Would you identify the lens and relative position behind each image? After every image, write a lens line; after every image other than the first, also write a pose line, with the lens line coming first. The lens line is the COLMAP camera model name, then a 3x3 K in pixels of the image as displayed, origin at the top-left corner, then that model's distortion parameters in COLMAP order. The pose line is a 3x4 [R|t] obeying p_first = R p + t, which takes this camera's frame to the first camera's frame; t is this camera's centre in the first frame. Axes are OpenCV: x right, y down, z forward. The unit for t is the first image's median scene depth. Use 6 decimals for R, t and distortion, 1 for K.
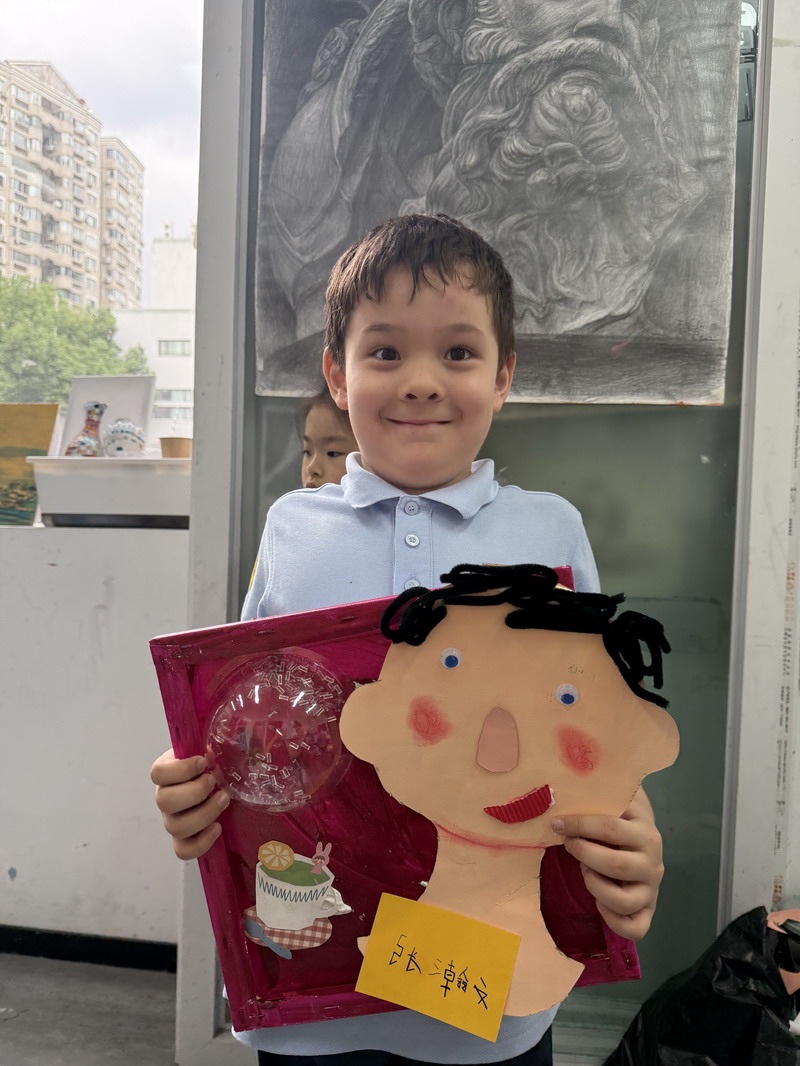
lens RADIAL K [[771.7, 0, 400.0], [0, 771.7, 533.0], [0, 0, 1]] dist [0.001846, -0.004932]
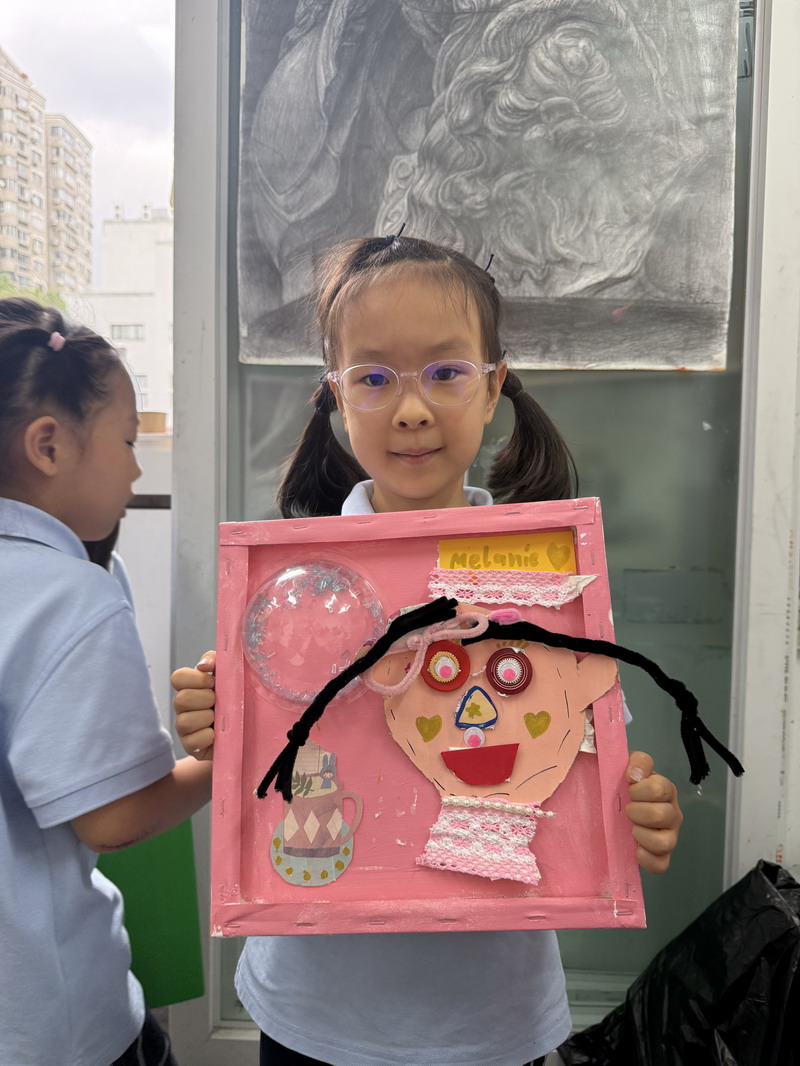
lens RADIAL K [[768.7, 0, 403.9], [0, 768.7, 530.6], [0, 0, 1]] dist [-0.005211, 0.006672]
pose [[0.998099, -0.017553, 0.059072, -0.048310], [0.016673, 0.999743, 0.015347, 0.015574], [-0.059326, -0.014333, 0.998136, 0.049108]]
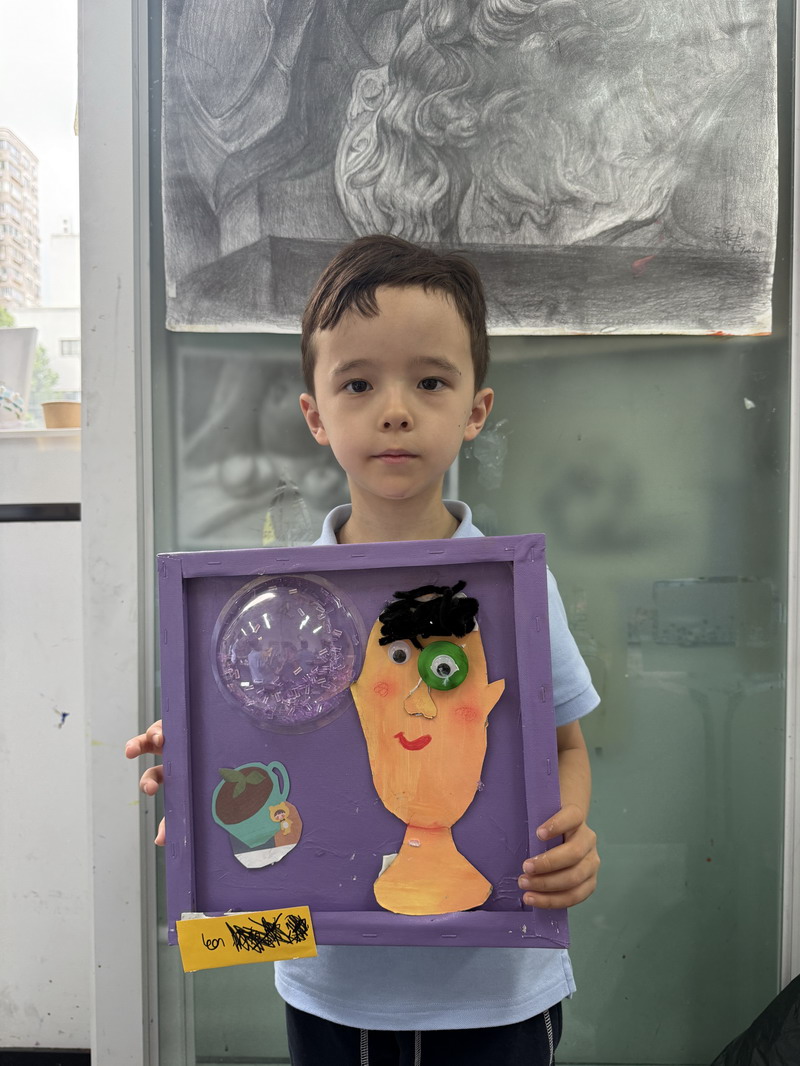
lens RADIAL K [[752.1, 0, 395.7], [0, 752.1, 524.6], [0, 0, 1]] dist [0.001428, 0.006778]
pose [[0.993761, -0.036110, 0.105526, -0.054279], [0.037142, 0.999279, -0.007829, 0.021736], [-0.105167, 0.011700, 0.994386, 0.268322]]
